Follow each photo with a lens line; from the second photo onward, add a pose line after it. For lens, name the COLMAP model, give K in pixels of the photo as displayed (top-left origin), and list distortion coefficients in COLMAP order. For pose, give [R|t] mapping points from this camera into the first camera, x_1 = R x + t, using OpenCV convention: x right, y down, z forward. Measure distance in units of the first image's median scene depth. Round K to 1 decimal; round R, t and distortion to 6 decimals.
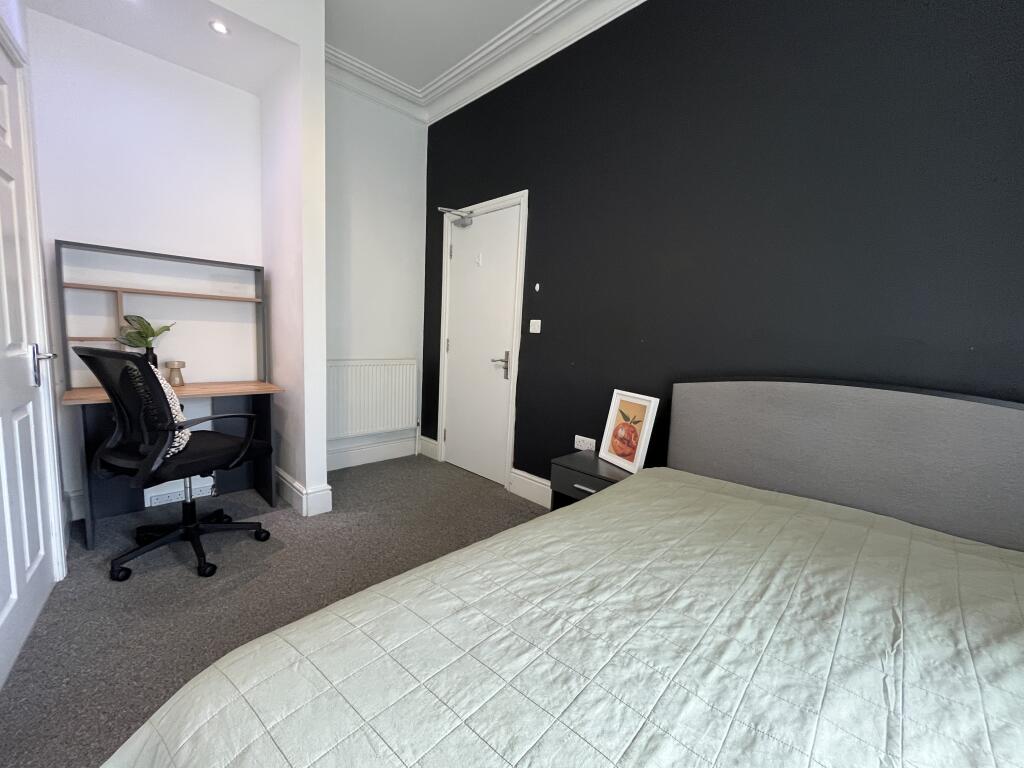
lens RADIAL K [[413.7, 0, 510.9], [0, 413.7, 383.2], [0, 0, 1]] dist [-0.004018, -0.000517]
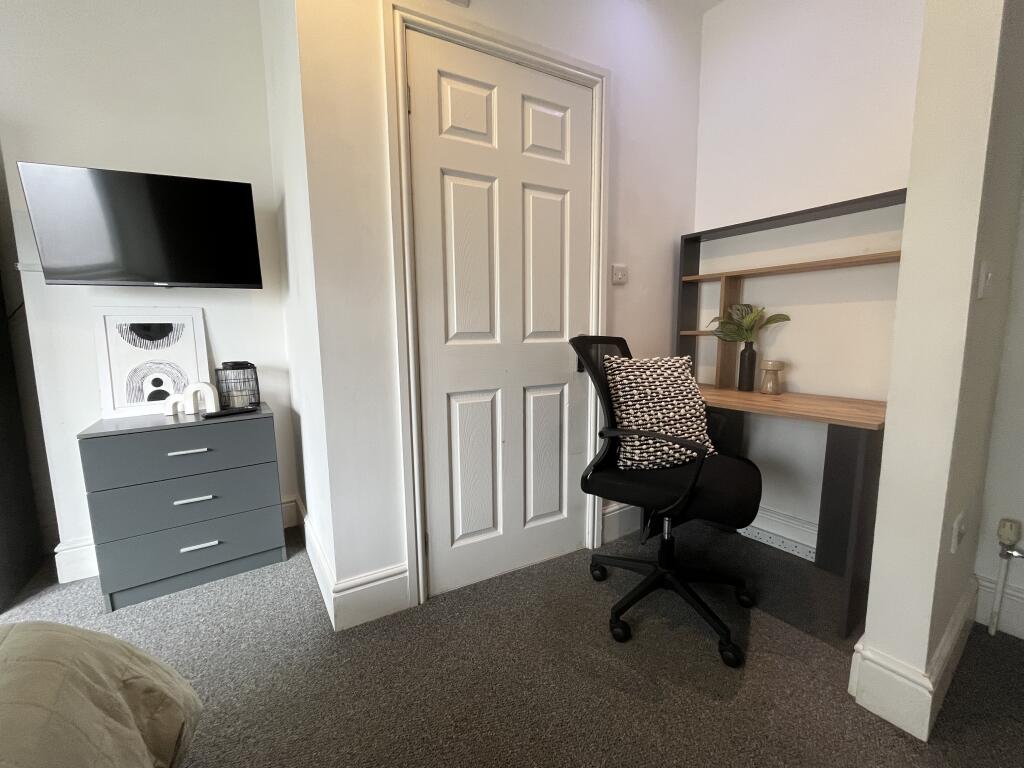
lens RADIAL K [[413.7, 0, 510.9], [0, 413.7, 383.2], [0, 0, 1]] dist [-0.004018, -0.000517]
pose [[-0.172260, 0.078329, -0.981932, -0.000117], [-0.109761, 0.989099, 0.098156, -0.035183], [0.978917, 0.124687, -0.161785, 0.686403]]
